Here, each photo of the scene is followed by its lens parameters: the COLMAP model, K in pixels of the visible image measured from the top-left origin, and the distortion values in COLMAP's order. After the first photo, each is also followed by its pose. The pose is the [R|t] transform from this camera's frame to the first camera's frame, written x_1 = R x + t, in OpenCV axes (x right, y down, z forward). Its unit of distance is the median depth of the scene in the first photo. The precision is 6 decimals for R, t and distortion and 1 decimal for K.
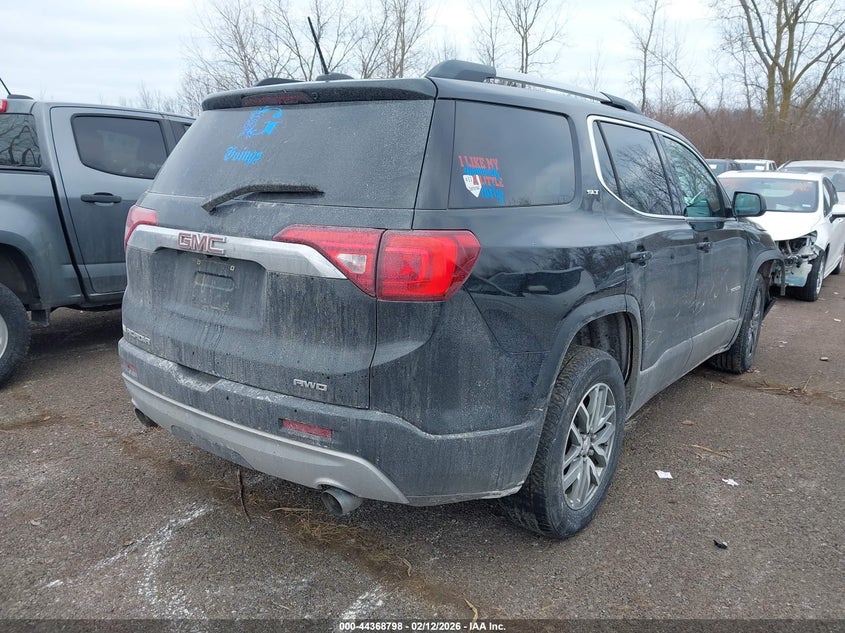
lens RADIAL K [[723.6, 0, 404.2], [0, 723.6, 316.8], [0, 0, 1]] dist [0.000210, -0.005238]
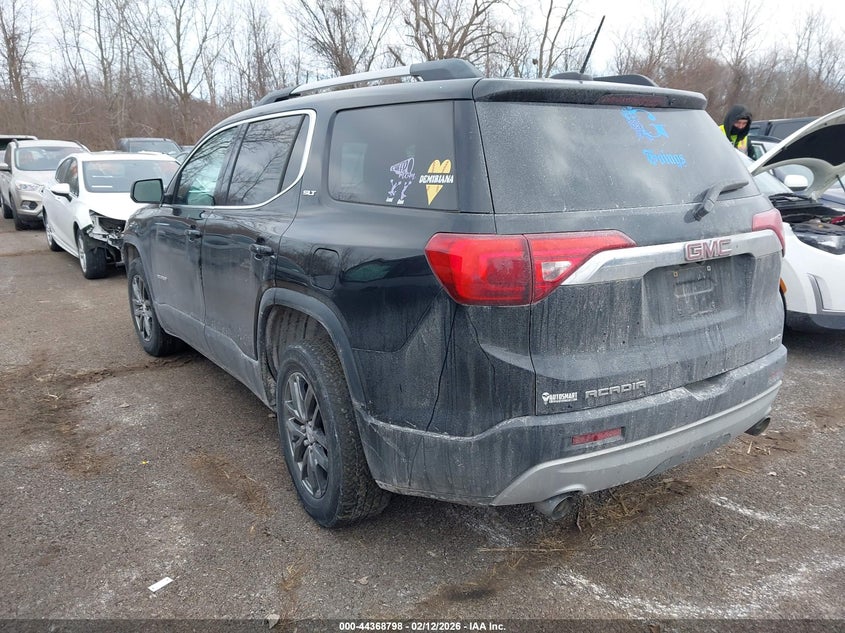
lens RADIAL K [[723.6, 0, 404.2], [0, 723.6, 316.8], [0, 0, 1]] dist [0.000210, -0.005238]
pose [[0.228366, -0.227511, 0.946619, -1.299846], [0.208402, 0.961198, 0.180740, -0.272704], [-0.951009, 0.156003, 0.266919, 1.118921]]
